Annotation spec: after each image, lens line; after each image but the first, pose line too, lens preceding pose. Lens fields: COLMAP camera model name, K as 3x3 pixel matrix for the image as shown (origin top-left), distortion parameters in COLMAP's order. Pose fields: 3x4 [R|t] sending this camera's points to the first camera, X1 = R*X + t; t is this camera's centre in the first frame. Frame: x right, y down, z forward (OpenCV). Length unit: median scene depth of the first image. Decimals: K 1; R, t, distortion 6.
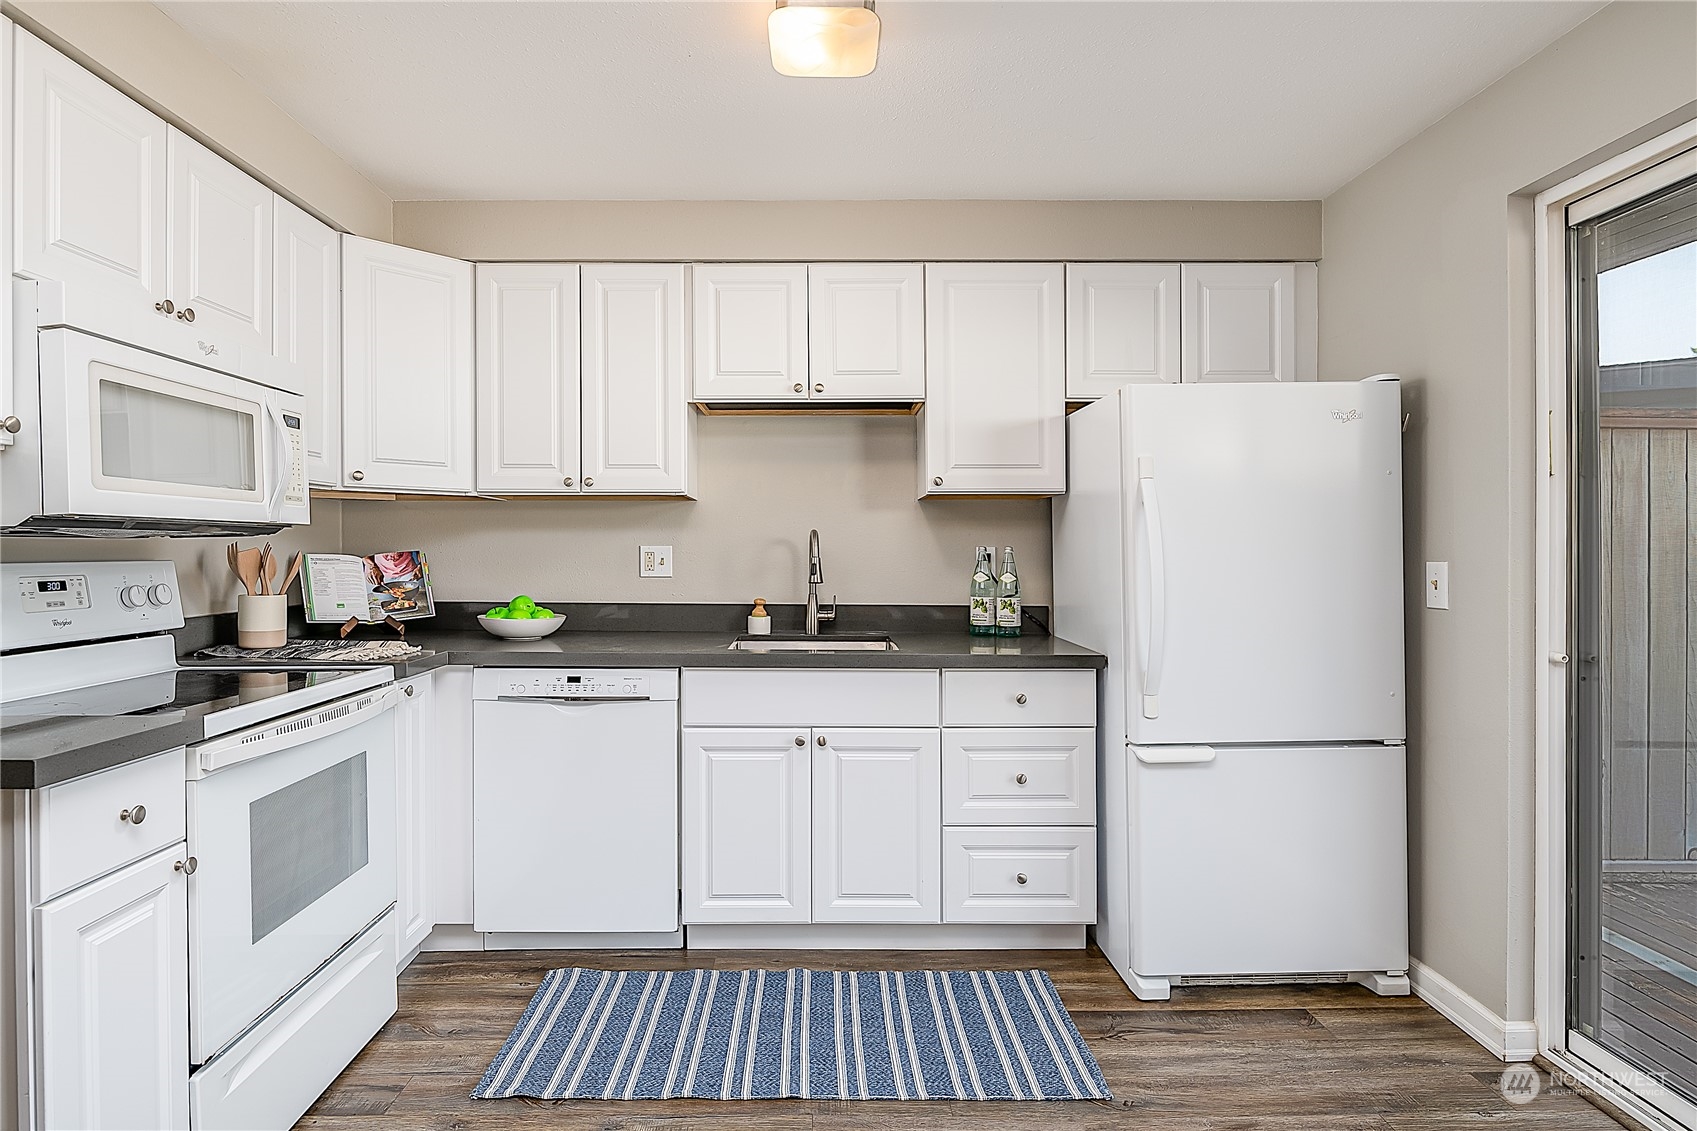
lens RADIAL K [[917.1, 0, 824.5], [0, 917.1, 542.5], [0, 0, 1]] dist [0.008520, -0.005352]
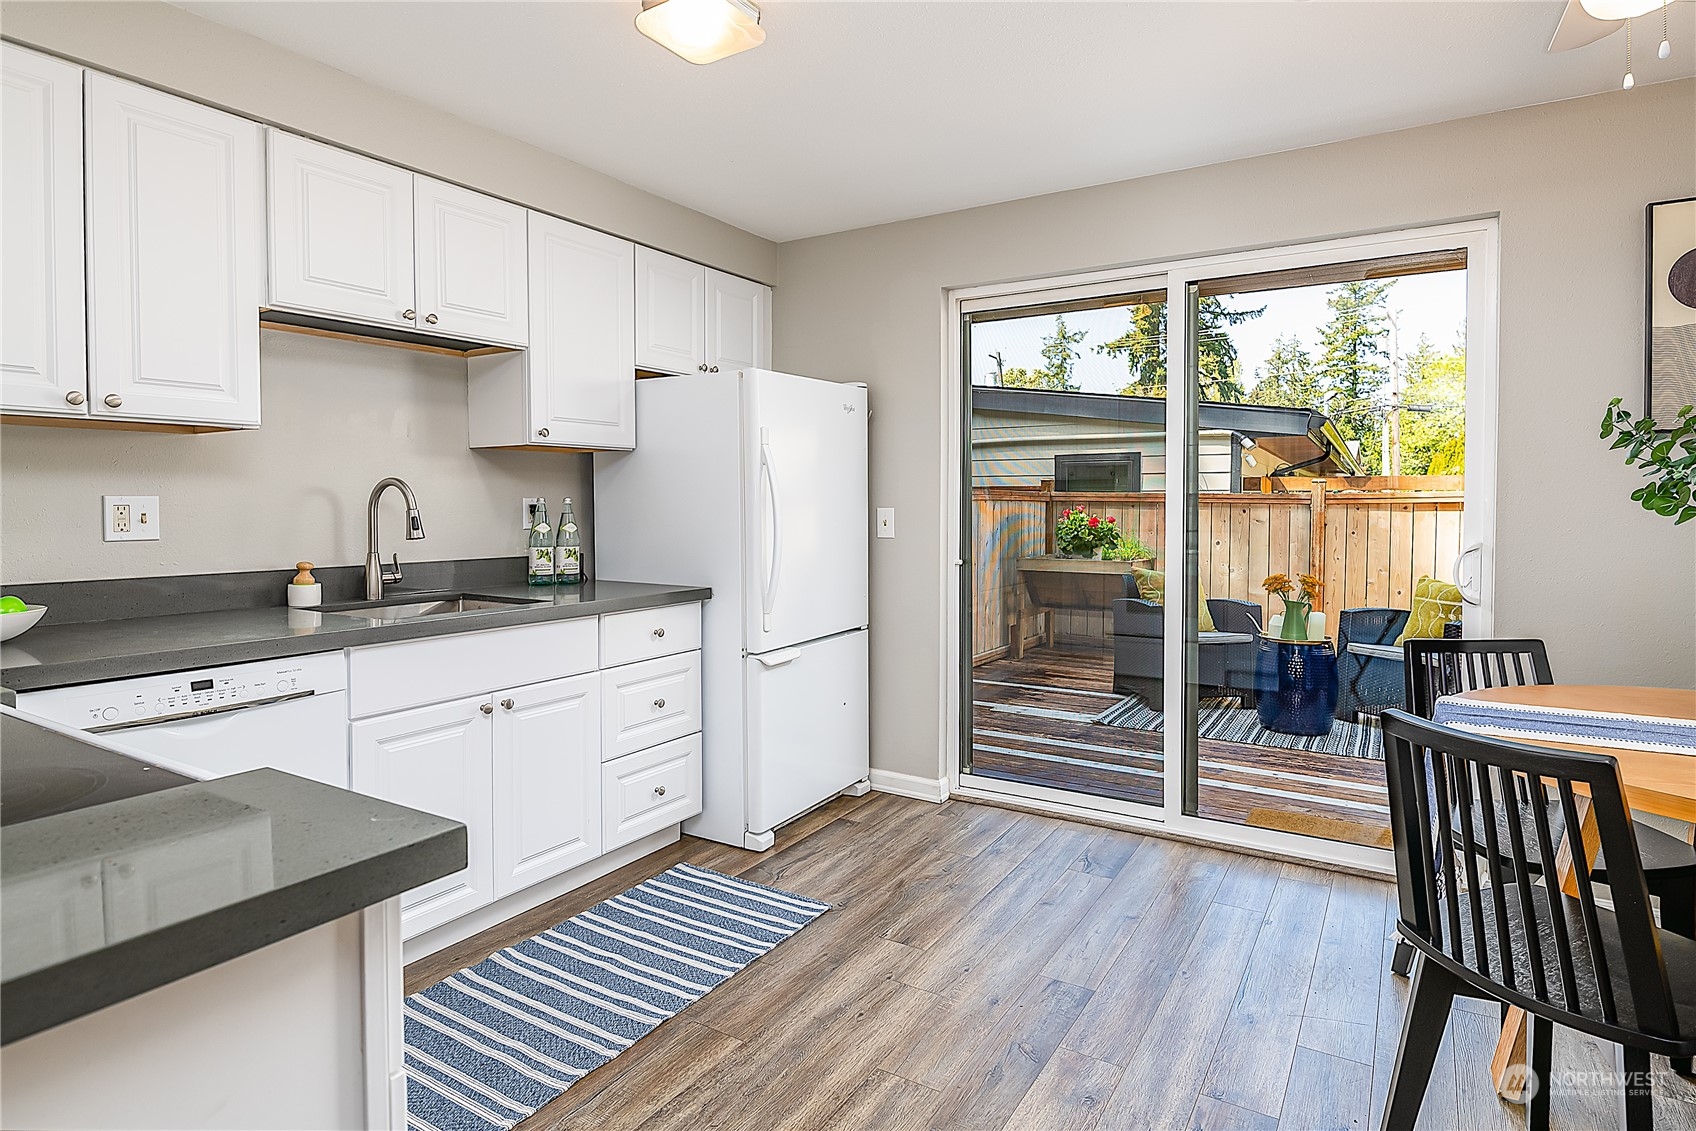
lens RADIAL K [[916.6, 0, 842.6], [0, 916.6, 510.4], [0, 0, 1]] dist [0.008520, -0.005352]
pose [[0.531318, -0.010613, 0.847106, -0.609642], [-0.004489, 0.999872, 0.015343, 0.001566], [-0.847161, -0.011955, 0.531202, 0.208075]]
